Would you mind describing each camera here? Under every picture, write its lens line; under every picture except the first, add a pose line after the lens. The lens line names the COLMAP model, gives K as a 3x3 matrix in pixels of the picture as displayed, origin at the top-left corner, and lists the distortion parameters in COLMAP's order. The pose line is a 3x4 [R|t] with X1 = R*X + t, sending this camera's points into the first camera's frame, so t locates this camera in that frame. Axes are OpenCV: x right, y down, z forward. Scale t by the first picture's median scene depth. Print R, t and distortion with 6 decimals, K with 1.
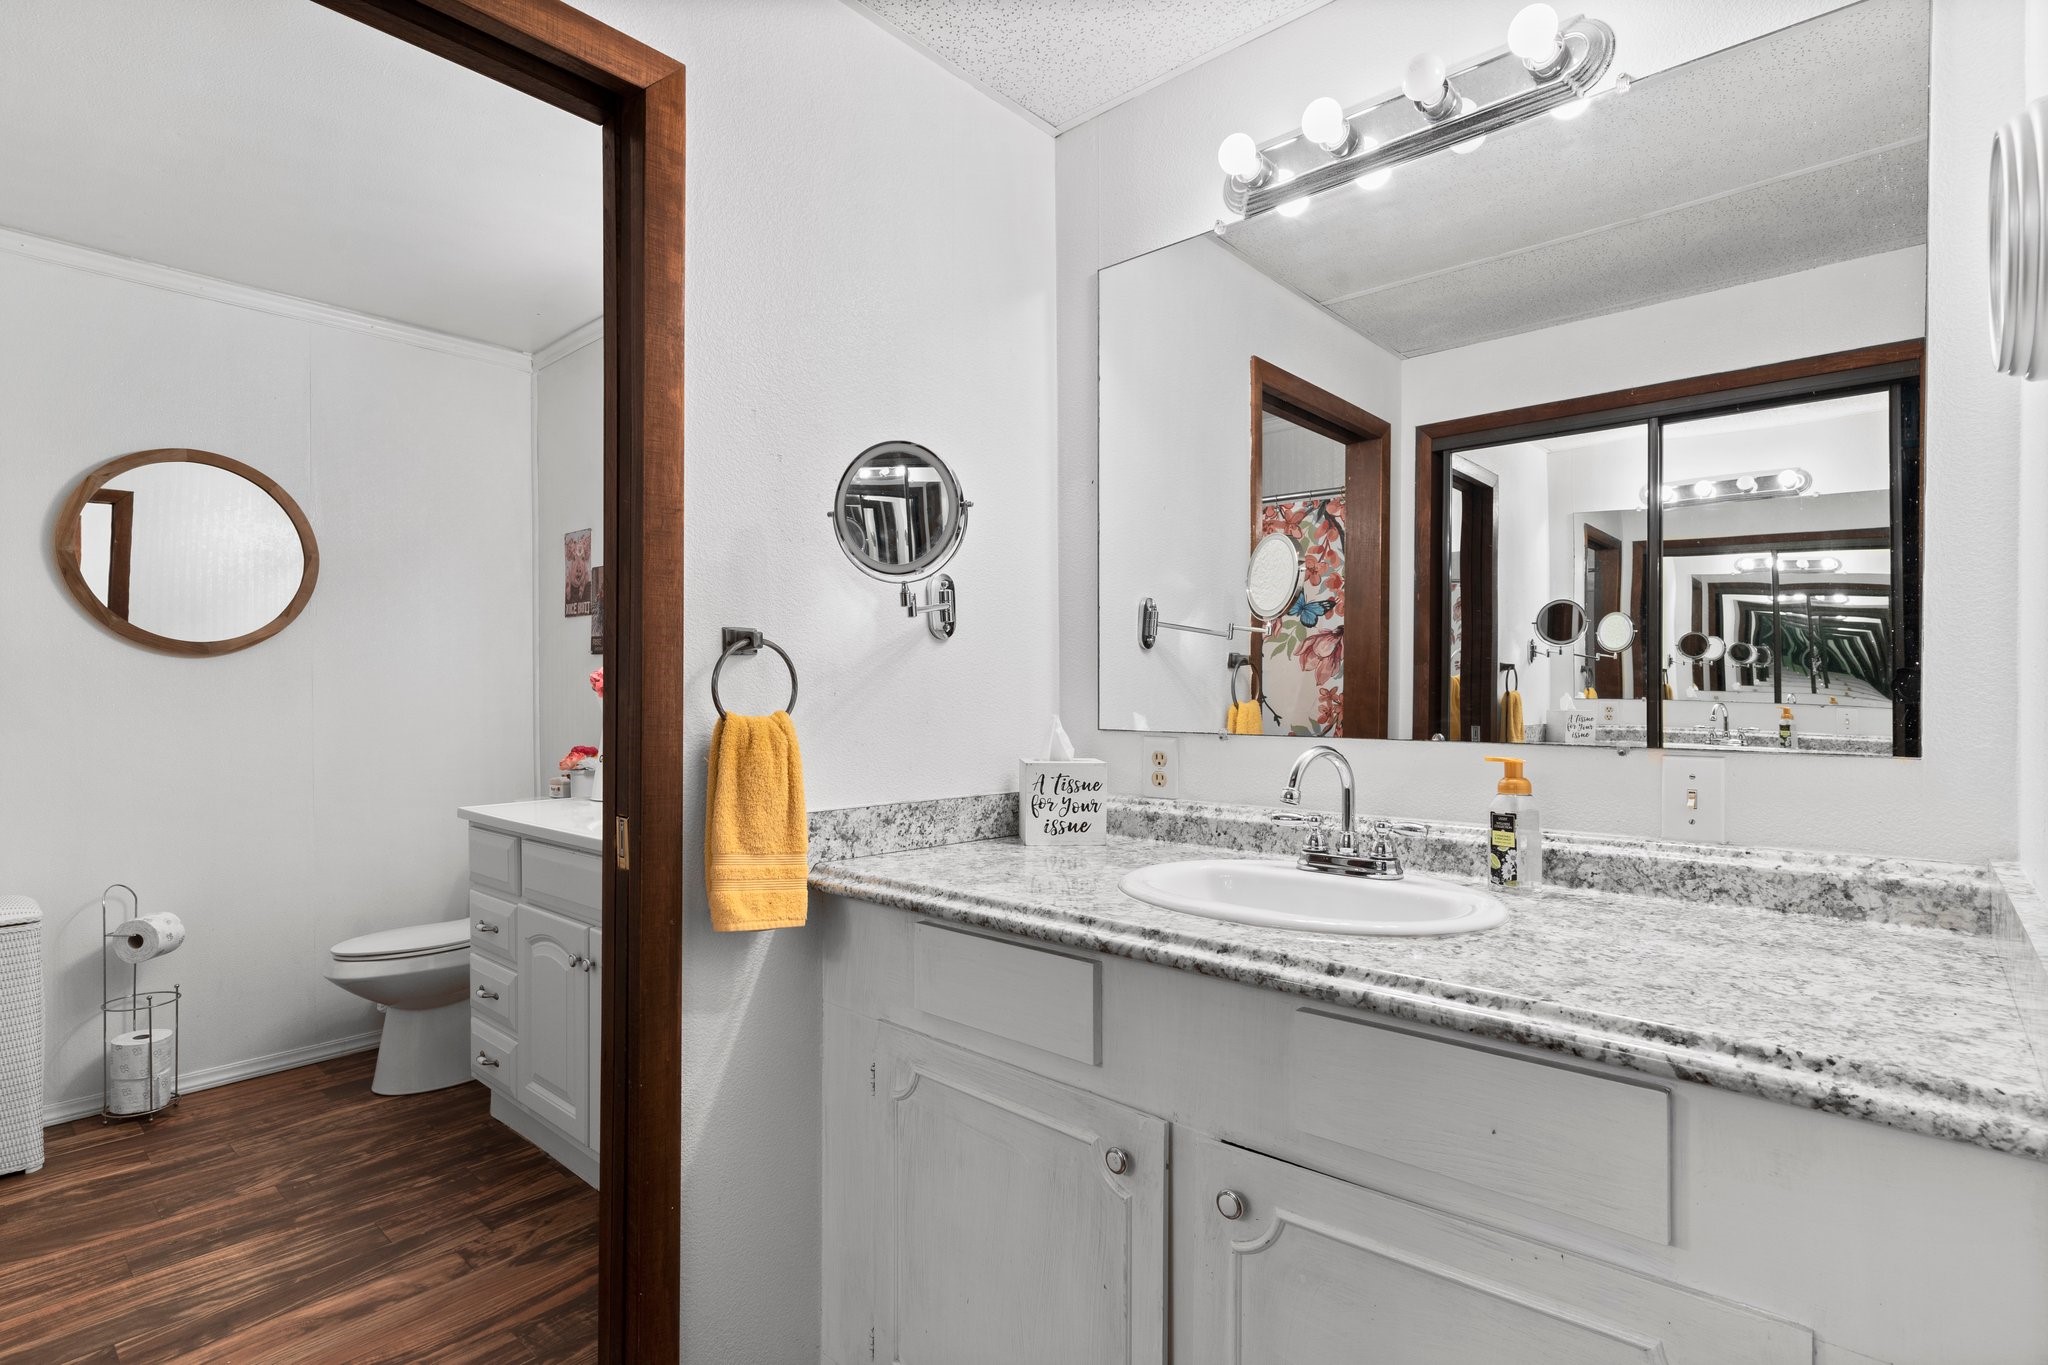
lens RADIAL K [[990.1, 0, 1019.5], [0, 990.1, 687.5], [0, 0, 1]] dist [0.001740, 0.001260]
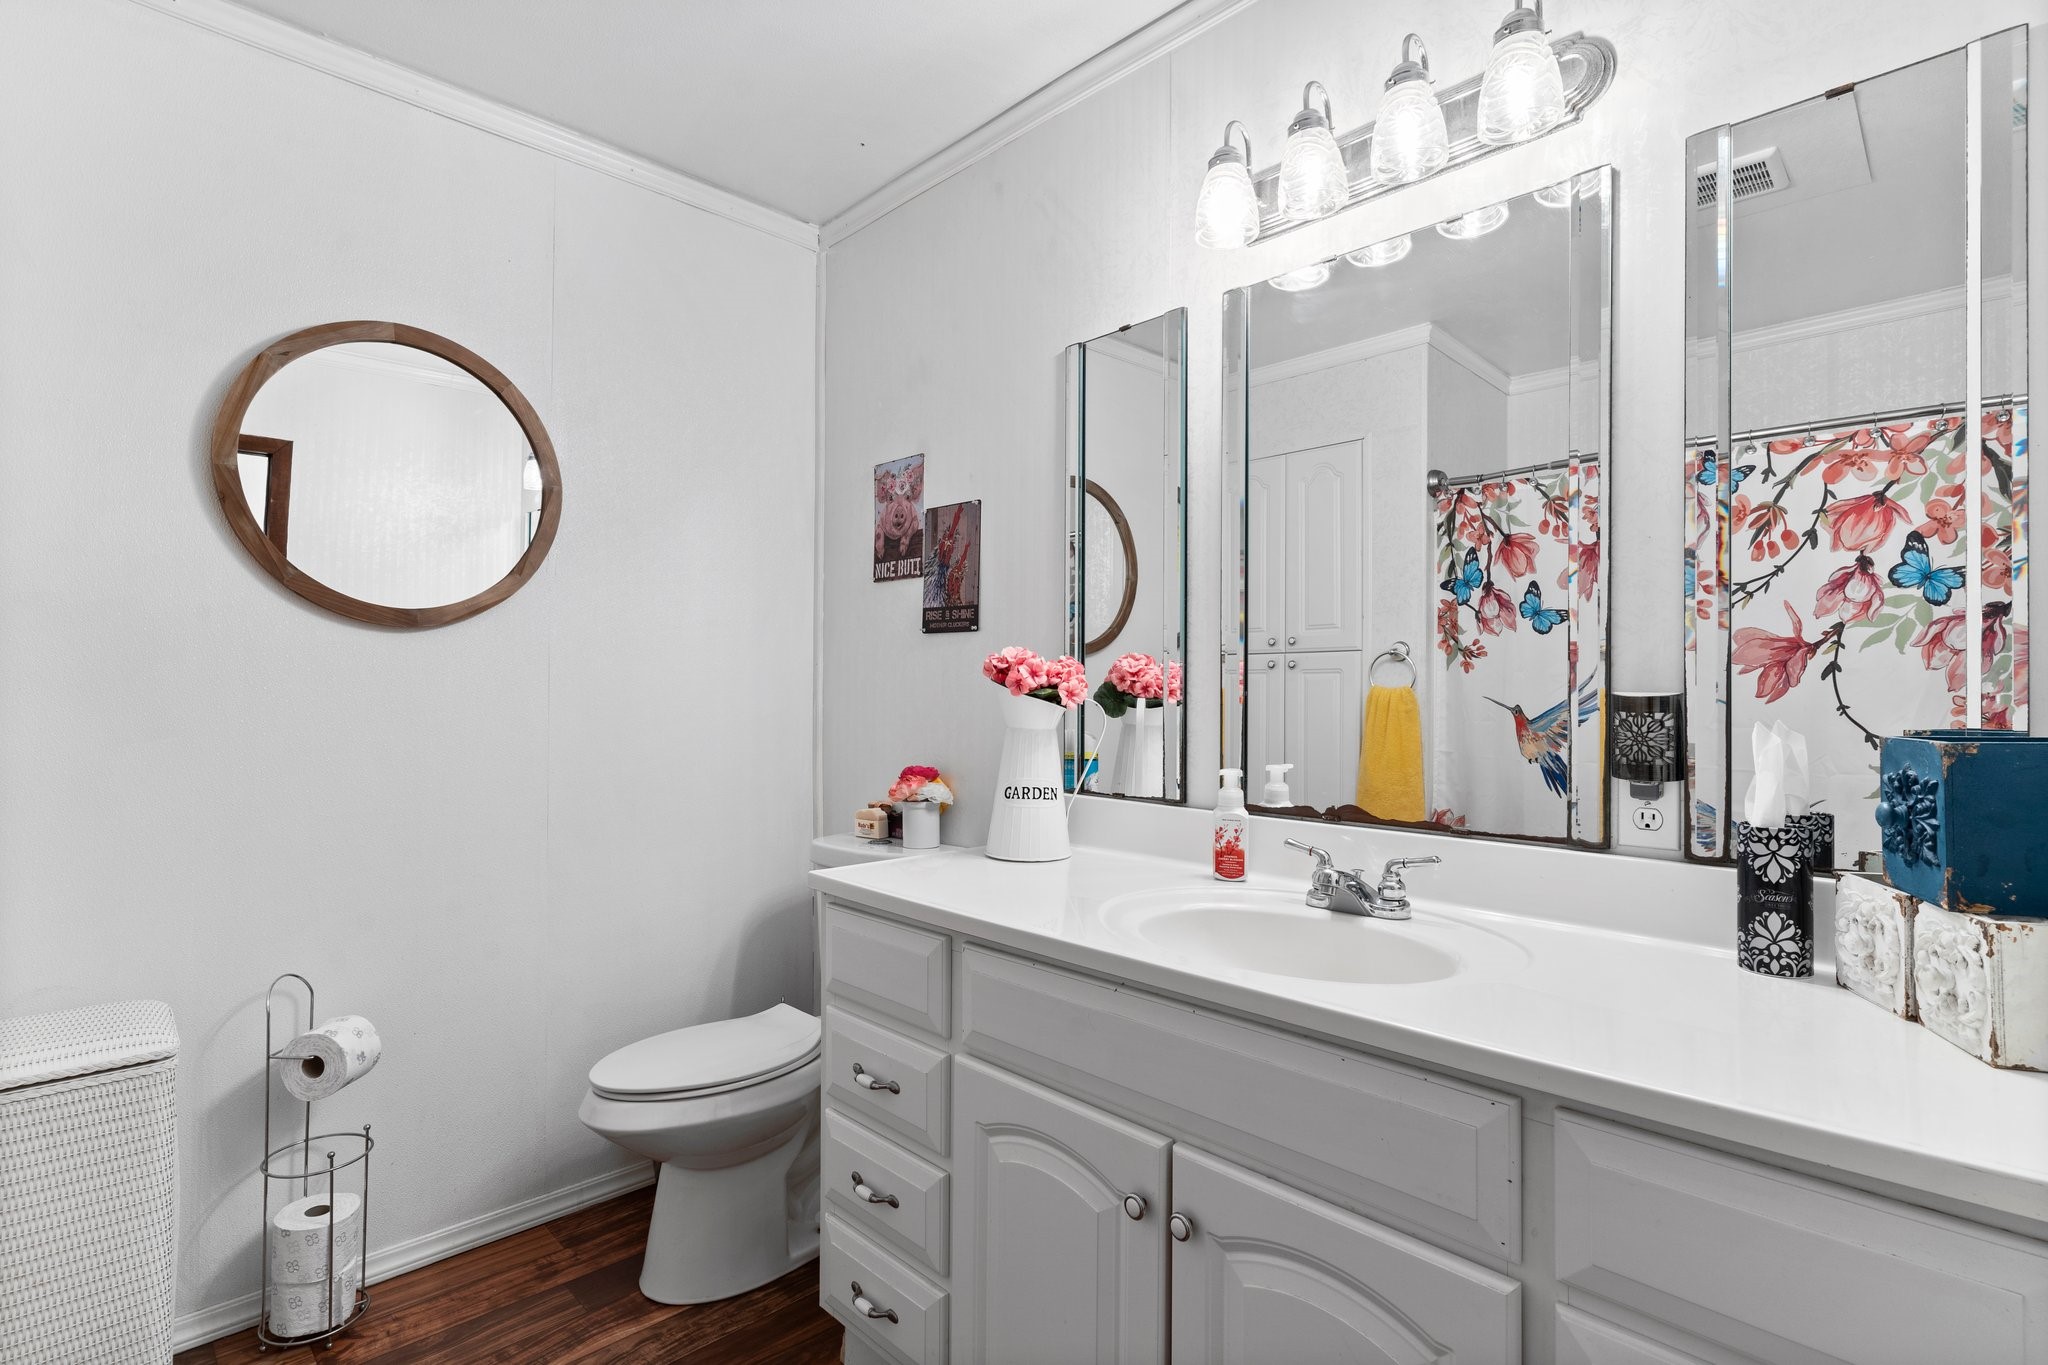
lens RADIAL K [[990.1, 0, 1031.2], [0, 990.1, 682.0], [0, 0, 1]] dist [0.001740, 0.001260]
pose [[0.997346, 0.010619, -0.072024, -0.362820], [-0.011266, 0.999900, -0.008574, 0.005735], [0.071926, 0.009362, 0.997366, 0.369619]]
